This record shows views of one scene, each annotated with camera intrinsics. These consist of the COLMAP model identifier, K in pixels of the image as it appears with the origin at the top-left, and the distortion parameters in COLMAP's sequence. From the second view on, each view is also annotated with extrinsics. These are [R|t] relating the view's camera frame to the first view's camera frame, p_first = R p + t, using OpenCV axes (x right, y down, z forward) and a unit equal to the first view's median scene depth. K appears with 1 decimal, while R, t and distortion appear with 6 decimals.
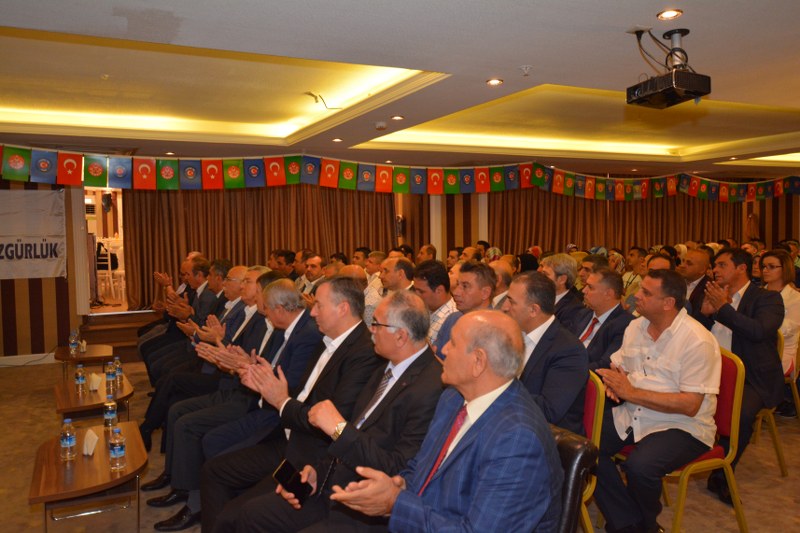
lens RADIAL K [[655.3, 0, 398.2], [0, 655.3, 265.8], [0, 0, 1]] dist [-0.008910, 0.052892]
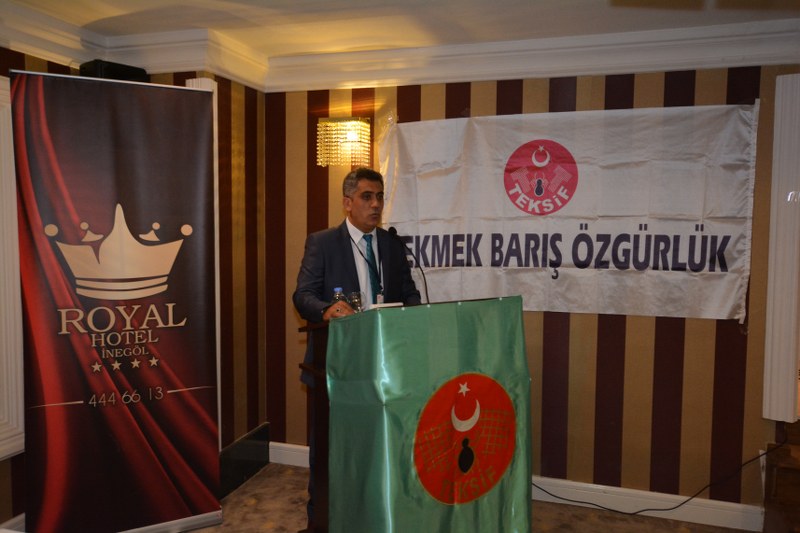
lens RADIAL K [[655.3, 0, 398.2], [0, 655.3, 265.8], [0, 0, 1]] dist [-0.008910, 0.052892]
pose [[0.728678, 0.067728, -0.681499, -0.430993], [-0.056116, 0.997656, 0.039147, -0.022710], [0.682553, 0.009718, 0.730771, 0.622777]]
